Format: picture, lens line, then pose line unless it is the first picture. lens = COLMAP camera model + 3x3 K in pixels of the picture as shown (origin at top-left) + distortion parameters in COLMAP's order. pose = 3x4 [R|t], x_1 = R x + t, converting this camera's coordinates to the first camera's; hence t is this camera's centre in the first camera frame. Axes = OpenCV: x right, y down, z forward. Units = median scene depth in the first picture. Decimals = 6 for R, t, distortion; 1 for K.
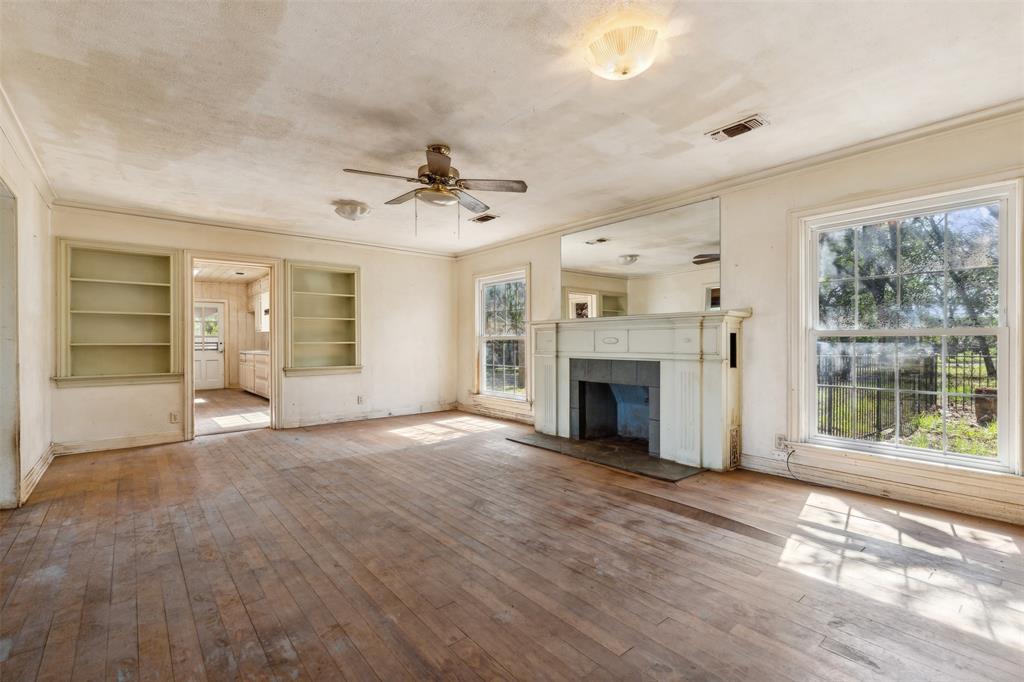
lens RADIAL K [[471.3, 0, 516.1], [0, 471.3, 343.9], [0, 0, 1]] dist [0.002425, 0.002237]
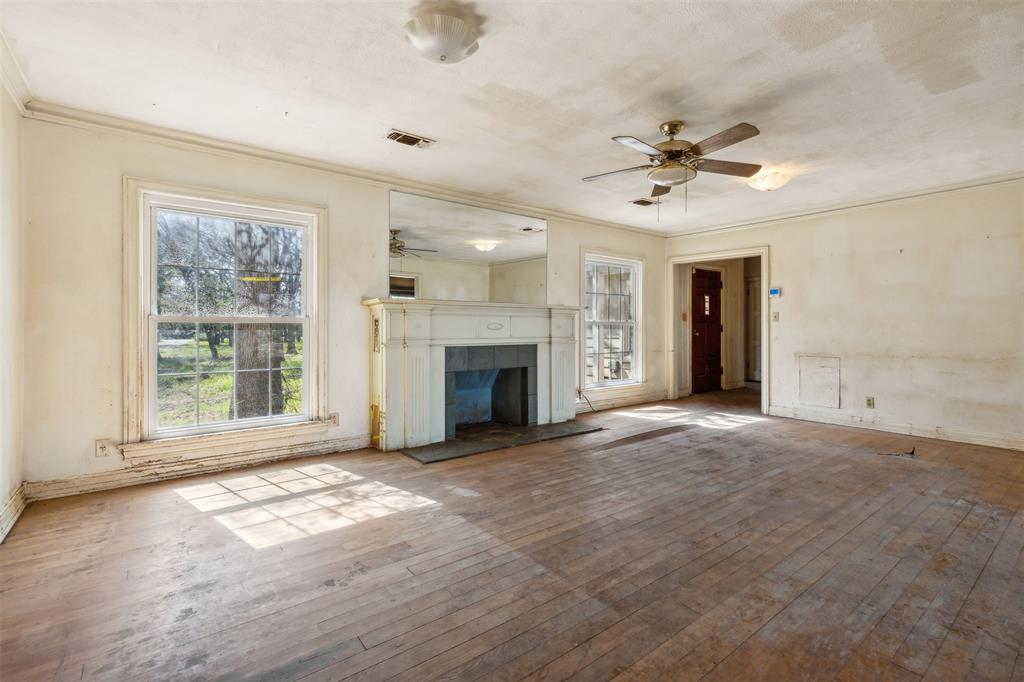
lens RADIAL K [[471.3, 0, 513.8], [0, 471.3, 335.5], [0, 0, 1]] dist [0.002425, 0.002237]
pose [[0.023994, -0.018386, 0.999543, -1.024177], [-0.001433, 0.999829, 0.018425, -0.008757], [-0.999711, -0.001874, 0.023963, 1.175520]]
